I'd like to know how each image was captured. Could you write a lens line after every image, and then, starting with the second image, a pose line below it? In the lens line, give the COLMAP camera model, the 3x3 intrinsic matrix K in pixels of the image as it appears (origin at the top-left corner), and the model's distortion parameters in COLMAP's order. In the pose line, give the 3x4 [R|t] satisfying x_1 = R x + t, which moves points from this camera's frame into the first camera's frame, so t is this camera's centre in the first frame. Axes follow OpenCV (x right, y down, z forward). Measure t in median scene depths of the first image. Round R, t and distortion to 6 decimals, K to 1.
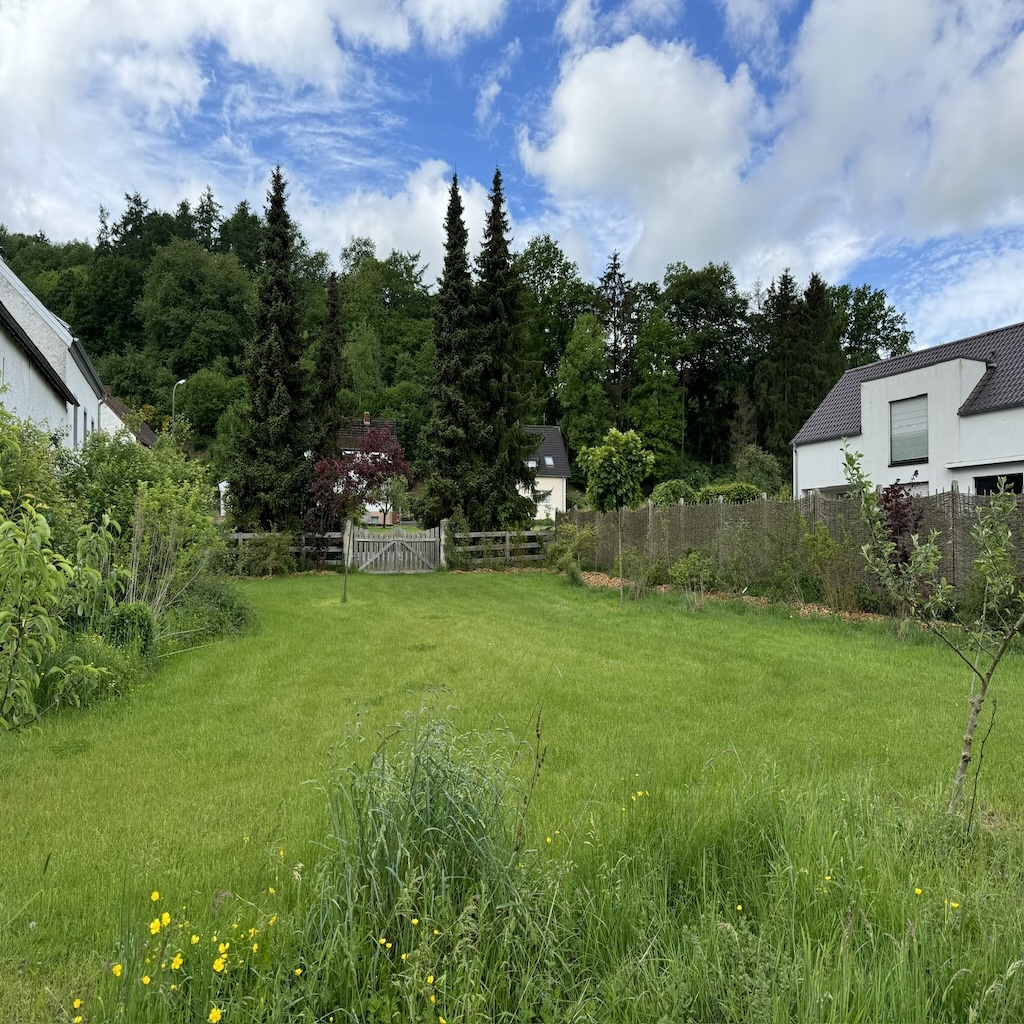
lens RADIAL K [[937.9, 0, 515.1], [0, 937.9, 516.1], [0, 0, 1]] dist [0.102324, 0.000000]
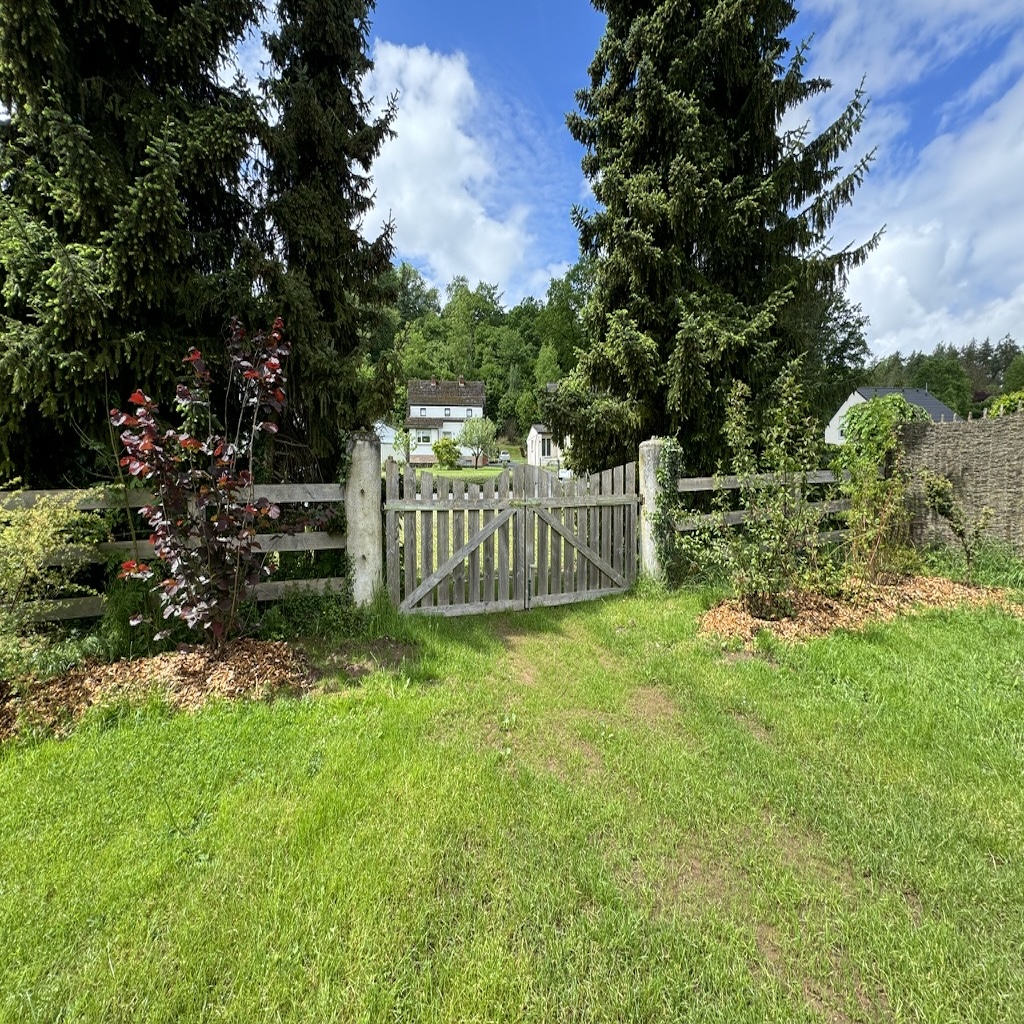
lens RADIAL K [[600.8, 0, 509.1], [0, 600.8, 512.2], [0, 0, 1]] dist [-0.000321, 0.000005]
pose [[0.996531, -0.000770, -0.083222, -0.108774], [0.007810, 0.996409, 0.084312, 0.010111], [0.082858, -0.084669, 0.992958, 0.766021]]
